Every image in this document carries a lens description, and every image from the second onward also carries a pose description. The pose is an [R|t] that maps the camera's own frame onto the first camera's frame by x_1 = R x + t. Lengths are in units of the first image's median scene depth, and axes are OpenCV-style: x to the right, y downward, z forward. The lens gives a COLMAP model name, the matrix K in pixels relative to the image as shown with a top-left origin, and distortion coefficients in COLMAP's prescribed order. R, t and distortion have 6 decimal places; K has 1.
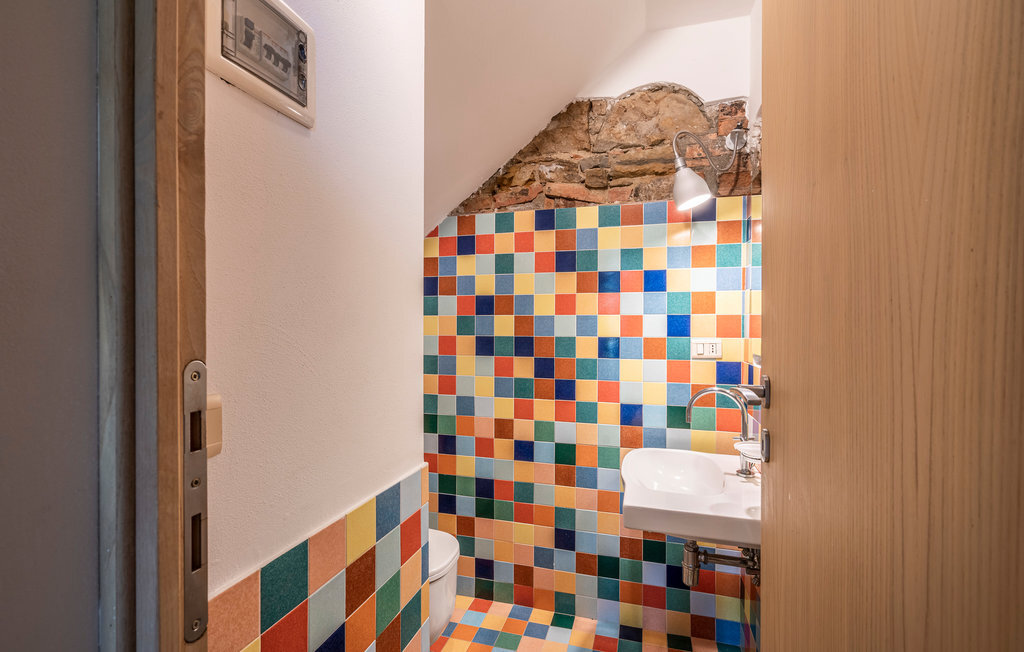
lens RADIAL K [[470.2, 0, 511.4], [0, 470.2, 325.6], [0, 0, 1]] dist [-0.008952, 0.004159]
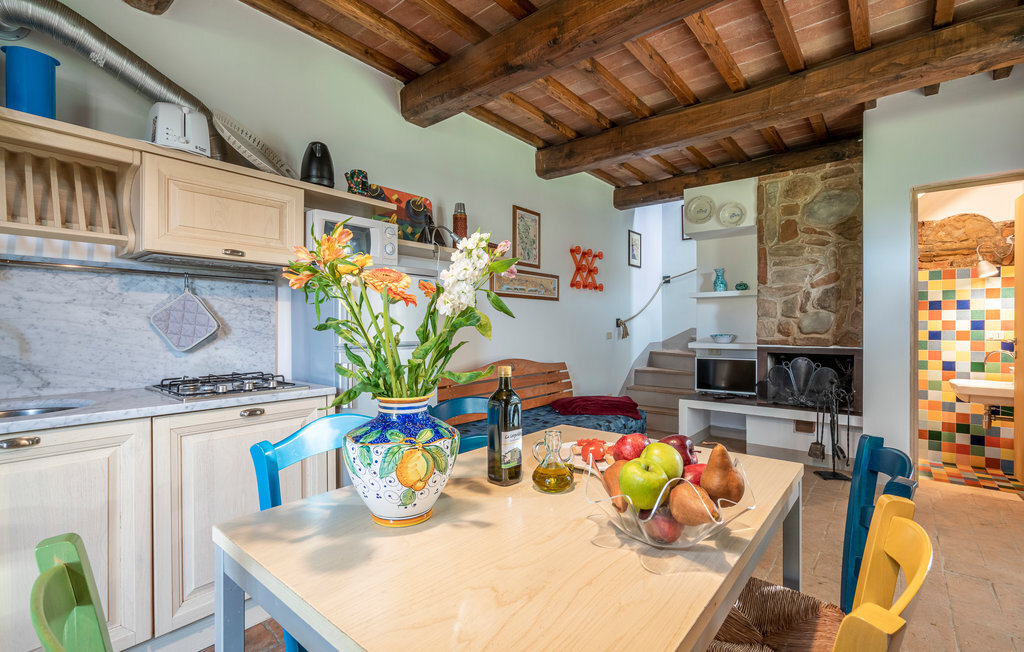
lens RADIAL K [[470.2, 0, 503.1], [0, 470.2, 325.1], [0, 0, 1]] dist [-0.008952, 0.004159]
pose [[0.918820, -0.001016, -0.394675, -0.786893], [0.001440, 0.999999, 0.000780, -0.005564], [0.394673, -0.001286, 0.918821, -1.809346]]
